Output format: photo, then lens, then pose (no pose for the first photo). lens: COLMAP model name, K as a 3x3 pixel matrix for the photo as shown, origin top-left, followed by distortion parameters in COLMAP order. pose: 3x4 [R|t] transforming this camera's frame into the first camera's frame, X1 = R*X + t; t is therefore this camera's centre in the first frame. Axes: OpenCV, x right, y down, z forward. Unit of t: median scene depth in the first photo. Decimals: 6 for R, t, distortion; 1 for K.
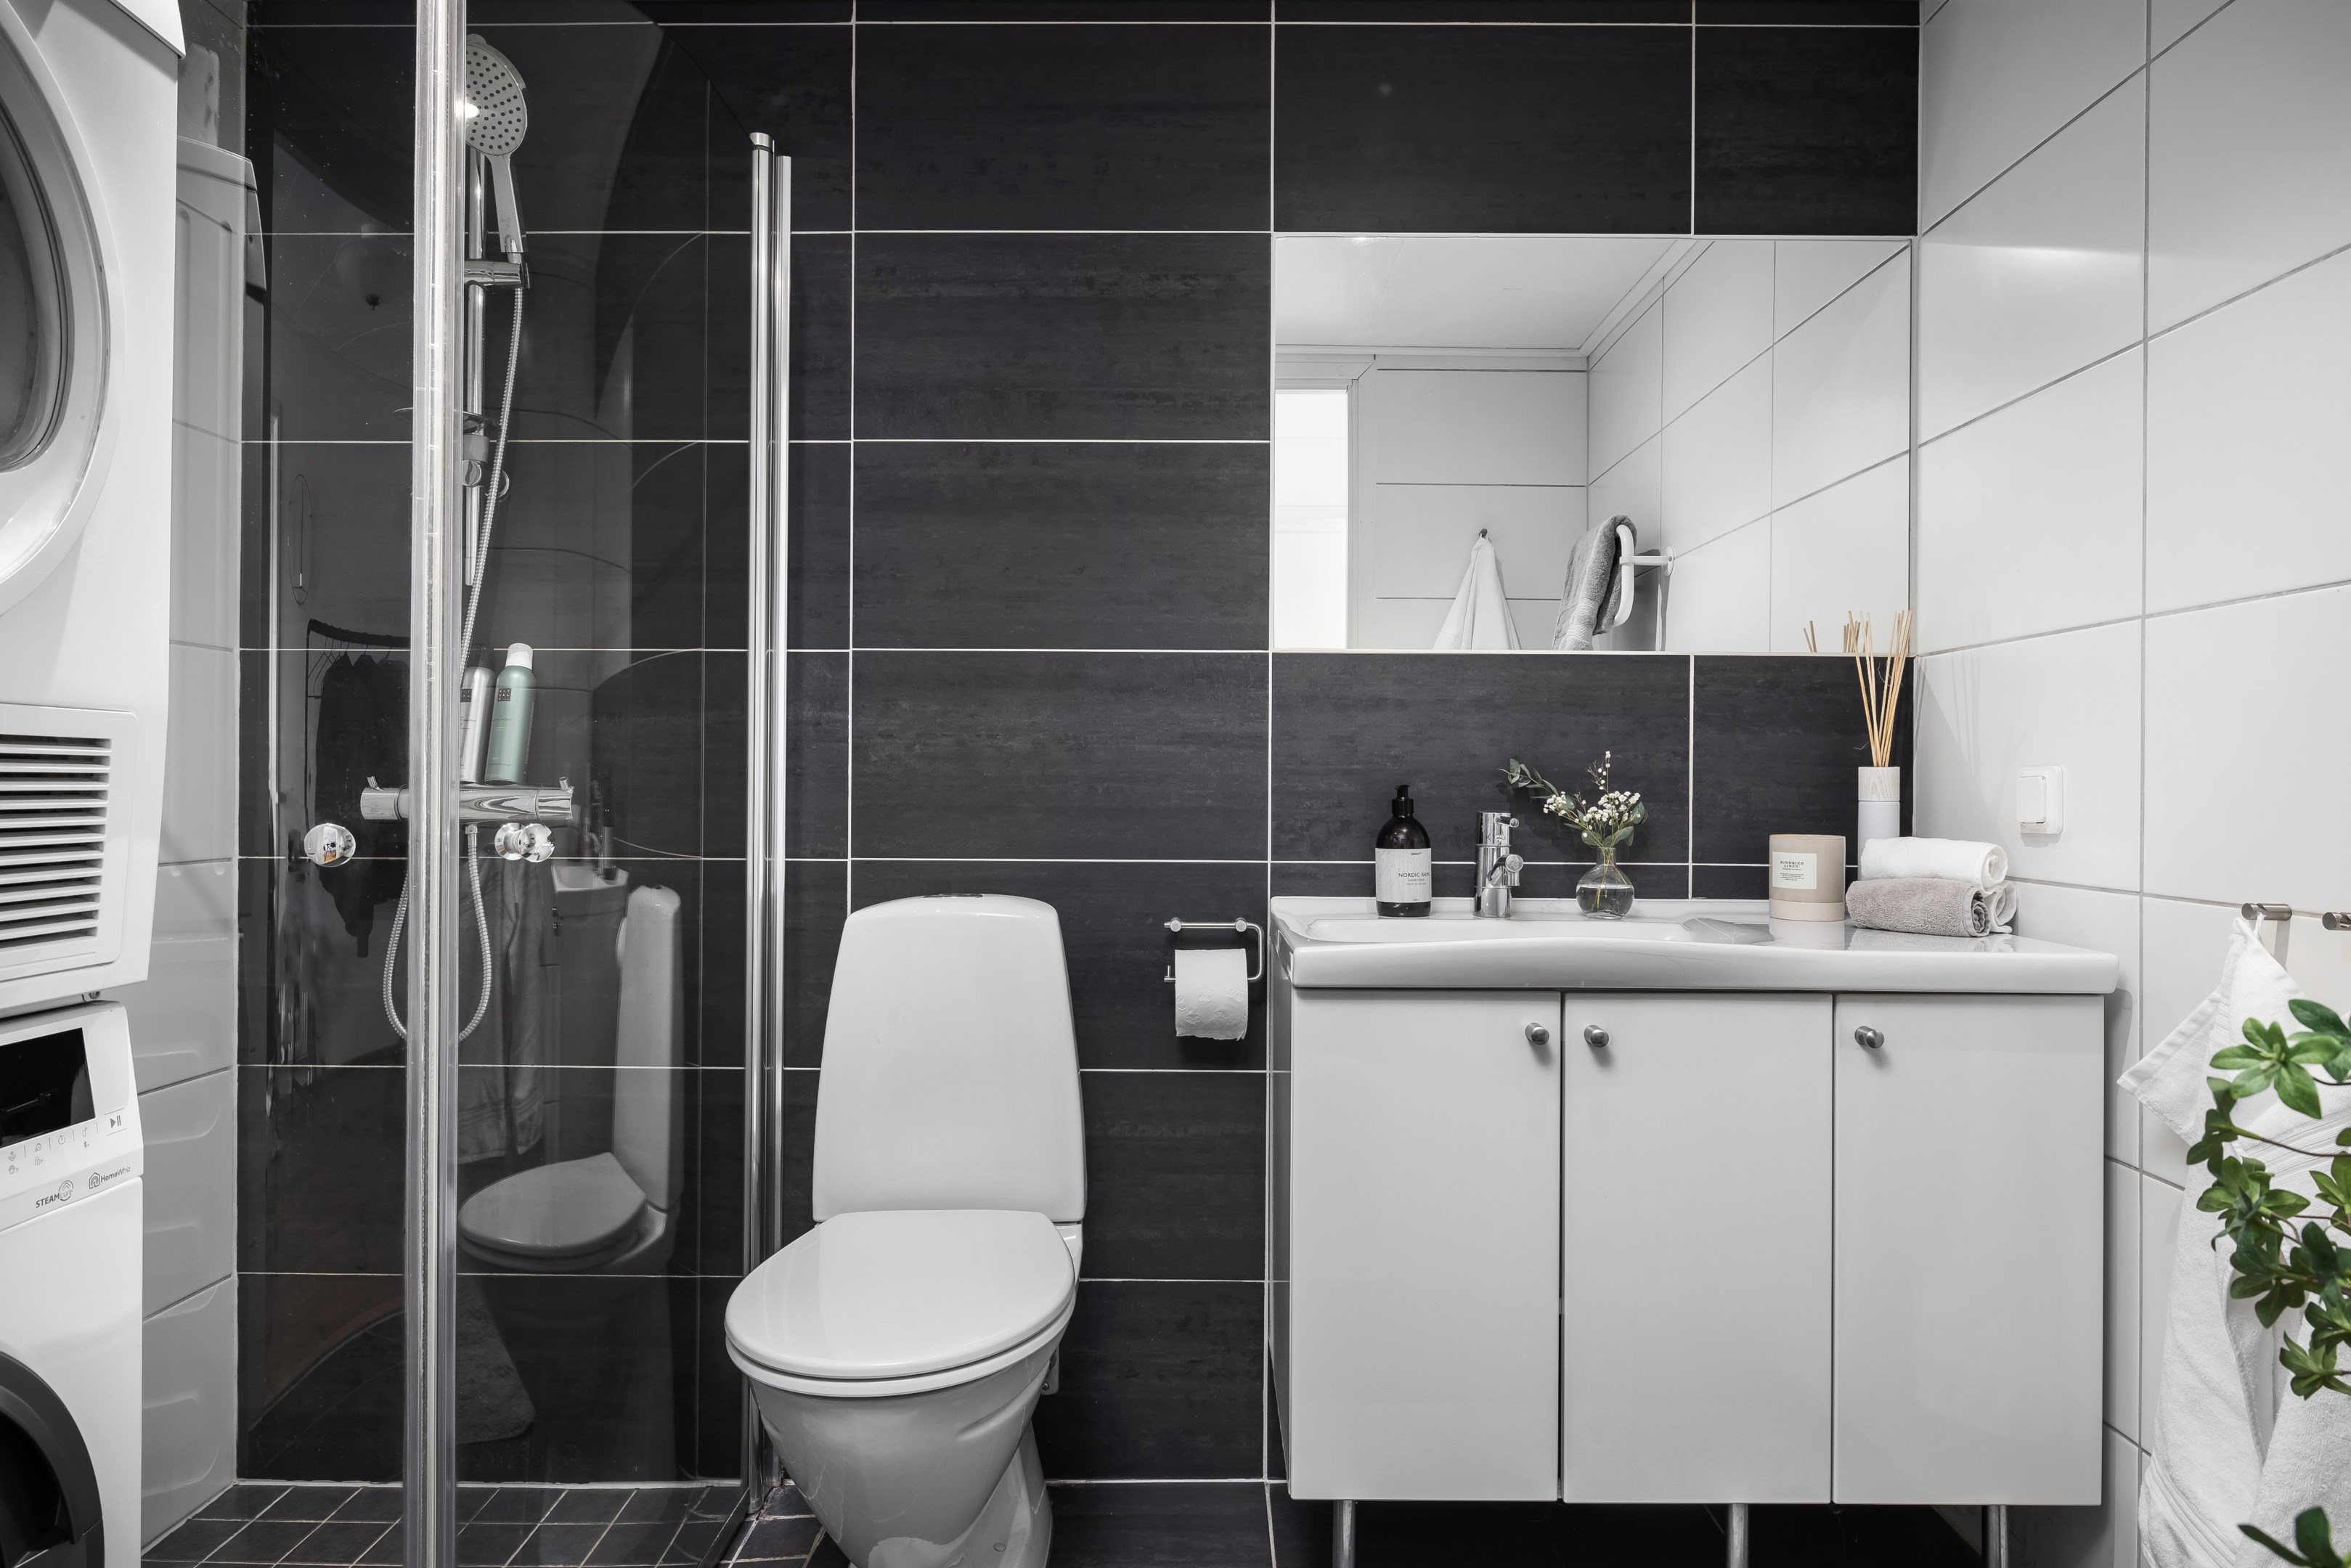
lens RADIAL K [[1418.4, 0, 1175.5], [0, 1418.4, 784.0], [0, 0, 1]] dist [-0.000471, -0.019122]
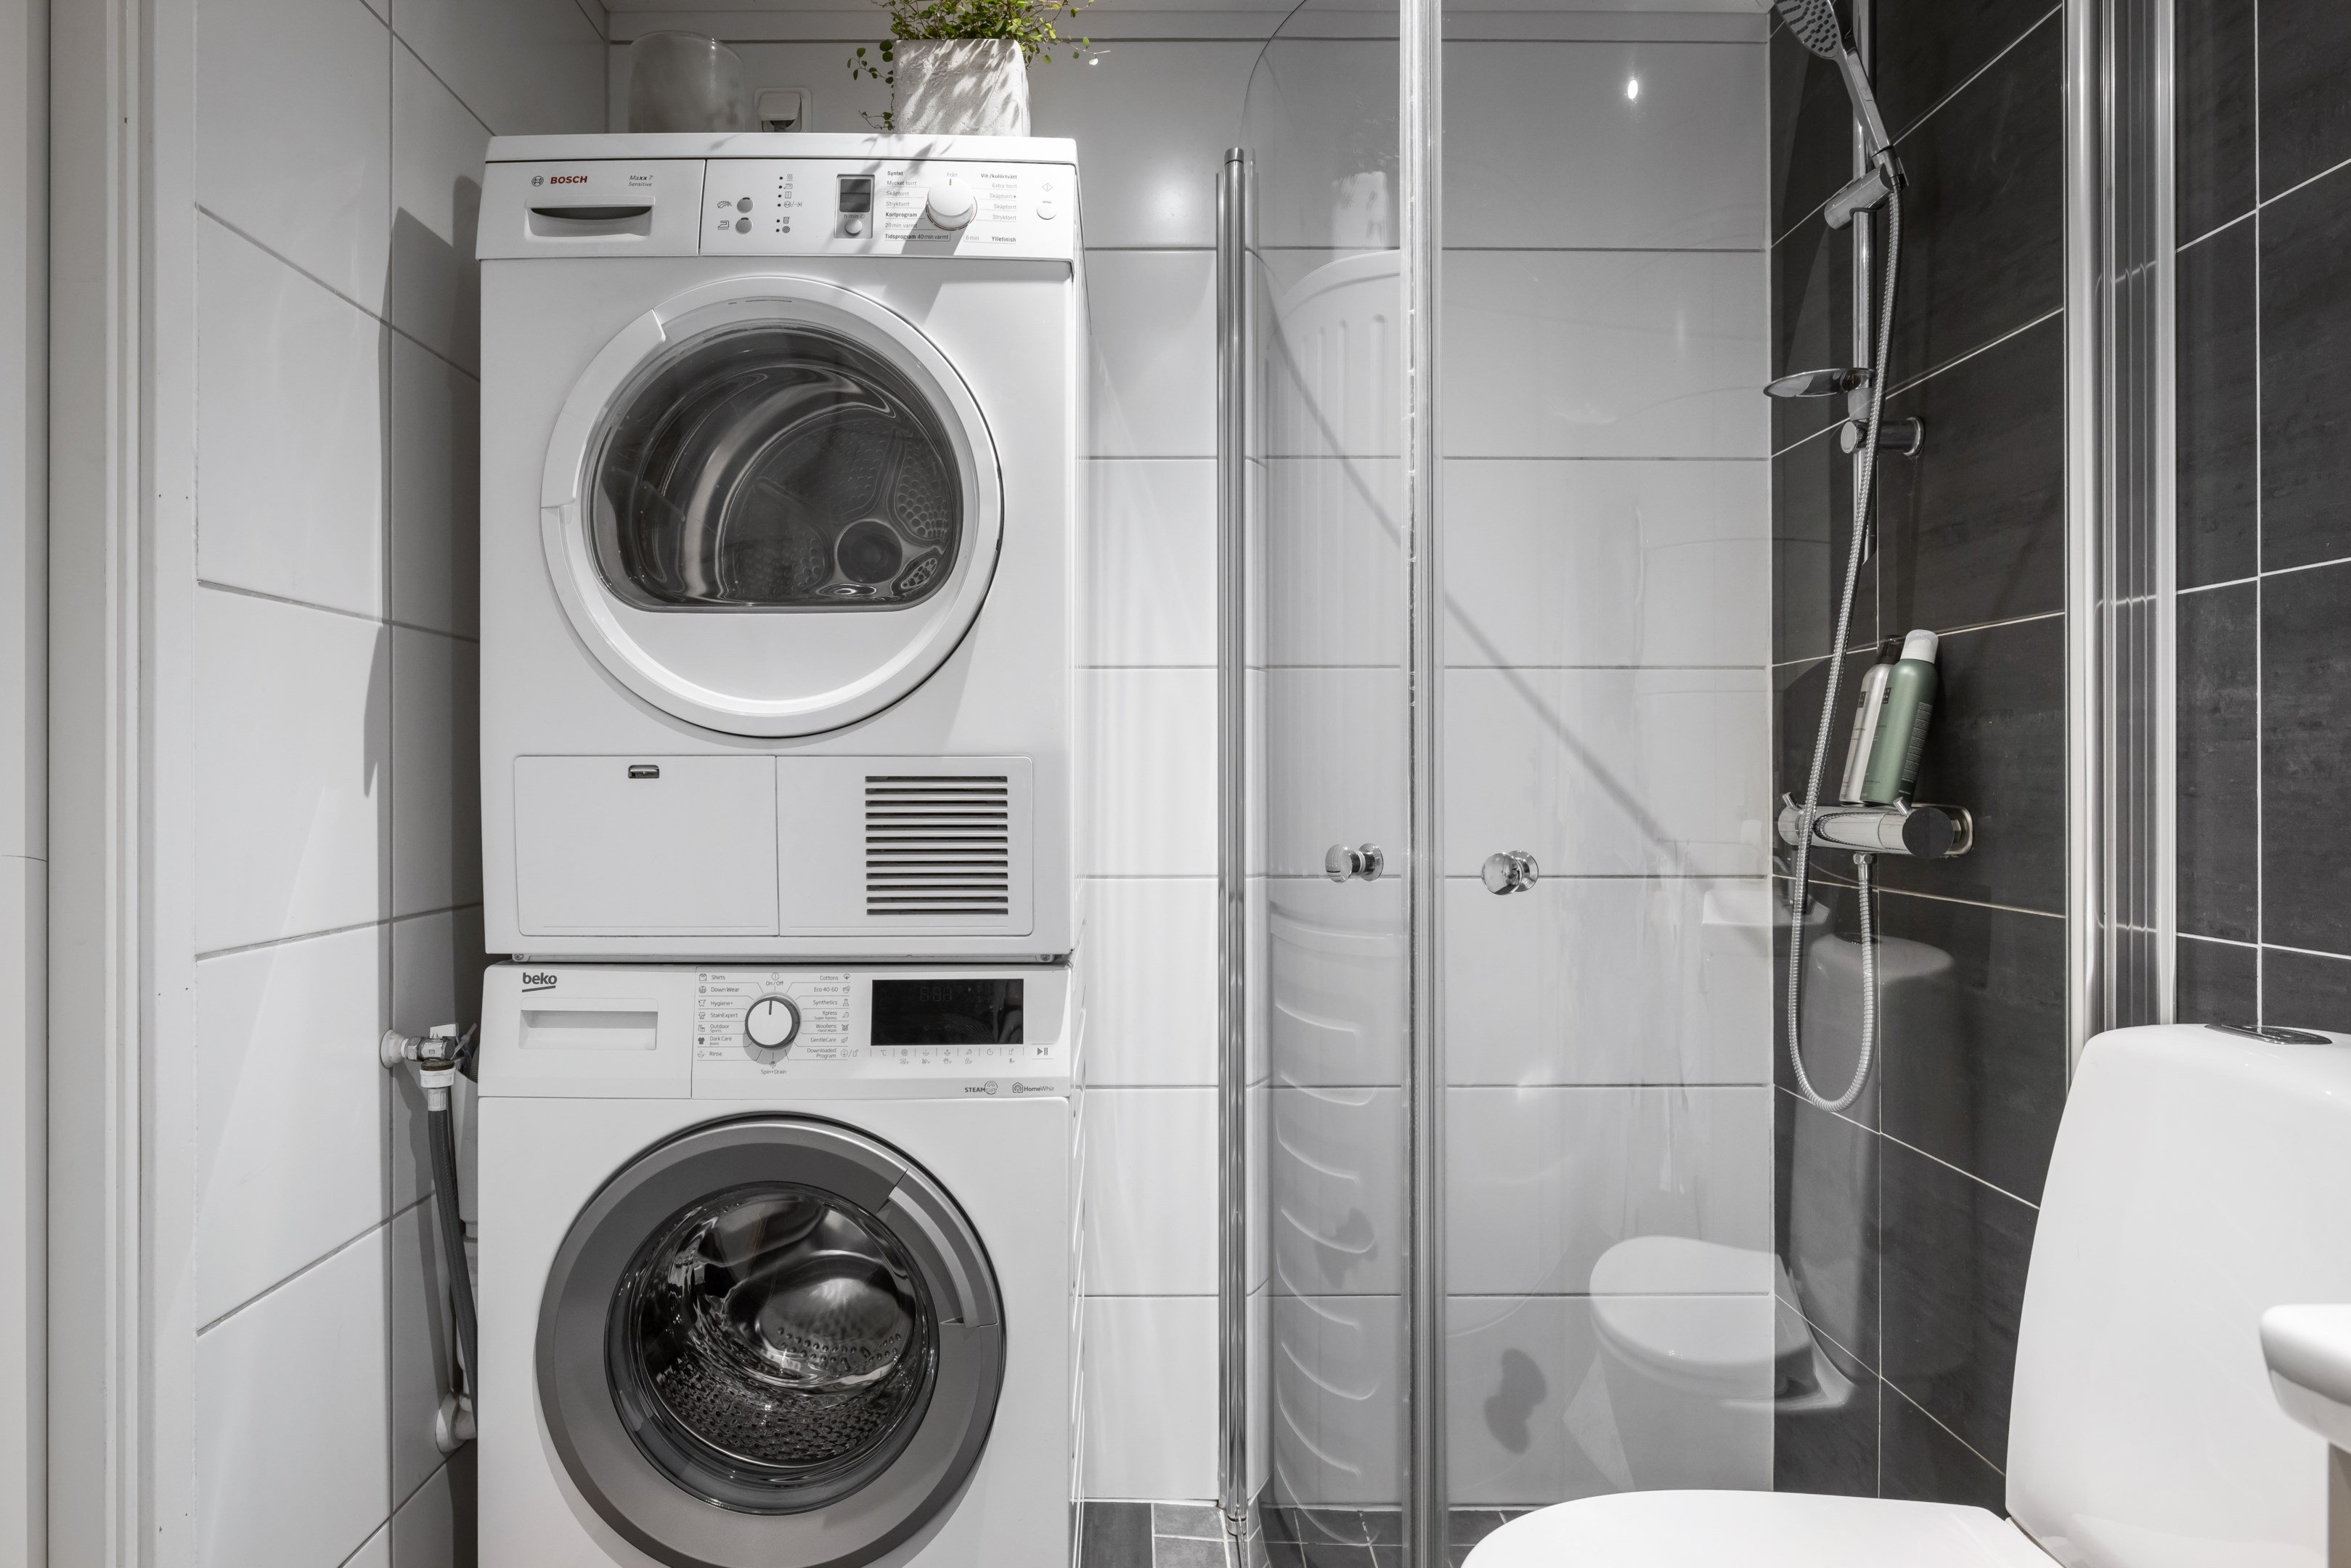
lens RADIAL K [[1418.4, 0, 1175.5], [0, 1418.4, 784.0], [0, 0, 1]] dist [-0.000471, -0.019122]
pose [[0.018468, -0.000794, -0.999829, 0.325928], [0.000378, 1.000000, -0.000787, -0.011225], [0.999829, -0.000363, 0.018468, 0.556987]]
